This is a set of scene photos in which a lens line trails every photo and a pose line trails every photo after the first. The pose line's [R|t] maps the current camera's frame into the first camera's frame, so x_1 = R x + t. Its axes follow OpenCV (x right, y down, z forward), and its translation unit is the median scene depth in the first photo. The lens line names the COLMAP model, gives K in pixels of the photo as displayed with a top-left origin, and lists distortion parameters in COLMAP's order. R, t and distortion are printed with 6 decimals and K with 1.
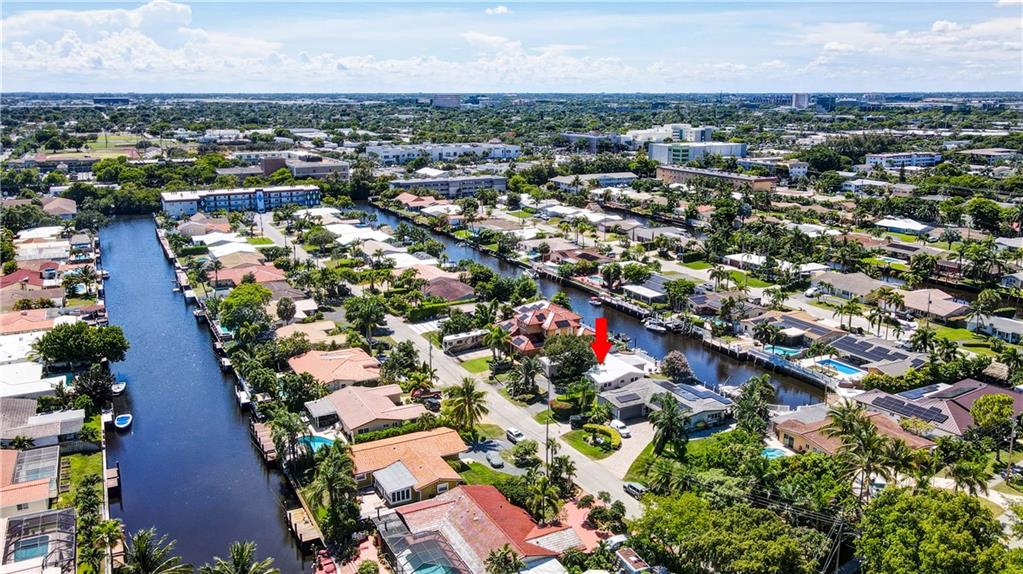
lens RADIAL K [[789.2, 0, 541.4], [0, 789.2, 287.2], [0, 0, 1]] dist [-0.000799, 0.003237]
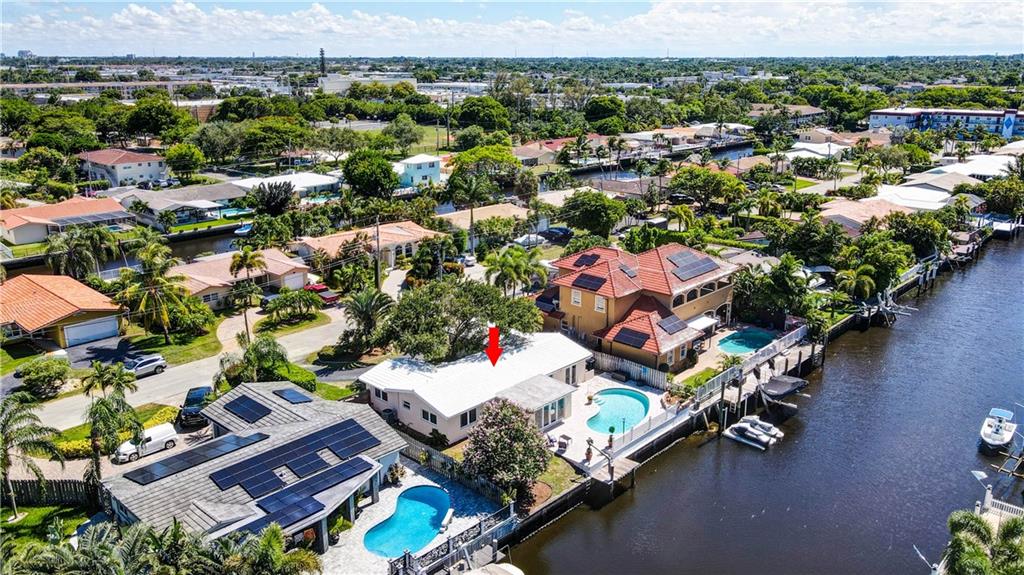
lens RADIAL K [[790.0, 0, 542.0], [0, 790.0, 287.7], [0, 0, 1]] dist [-0.000799, 0.003237]
pose [[0.328182, 0.264375, -0.906864, 0.364251], [-0.225872, 0.954149, 0.196420, -0.028589], [0.917212, 0.140374, 0.372850, 0.663550]]
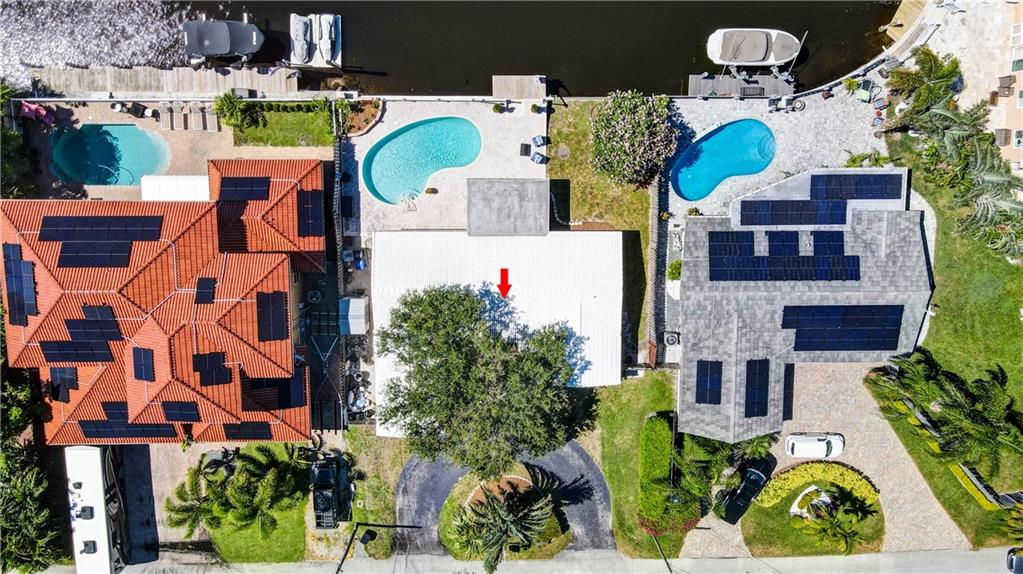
lens RADIAL K [[767.3, 0, 511.5], [0, 767.3, 287.0], [0, 0, 1]] dist [-0.002898, 0.041053]
pose [[0.486543, -0.867055, -0.107200, 0.092415], [0.195598, -0.011482, 0.980617, -0.188700], [-0.851480, -0.498080, 0.164008, 0.726717]]
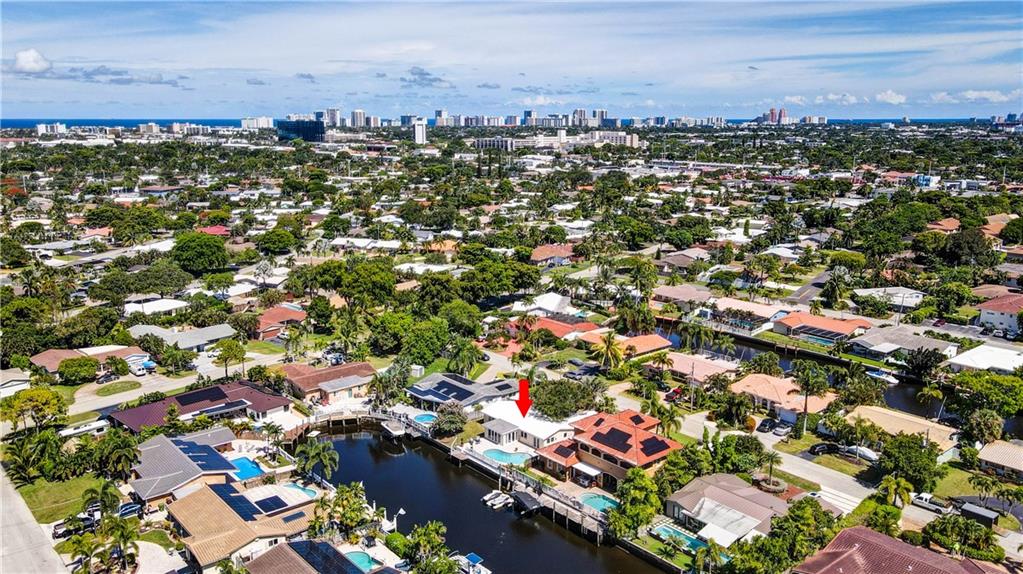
lens RADIAL K [[799.5, 0, 518.5], [0, 799.5, 288.0], [0, 0, 1]] dist [0.002102, 0.009425]
pose [[-0.980583, 0.037119, -0.192559, 0.202715], [-0.049942, 0.902276, 0.428256, -0.339870], [0.189638, 0.429557, -0.882903, 1.361576]]
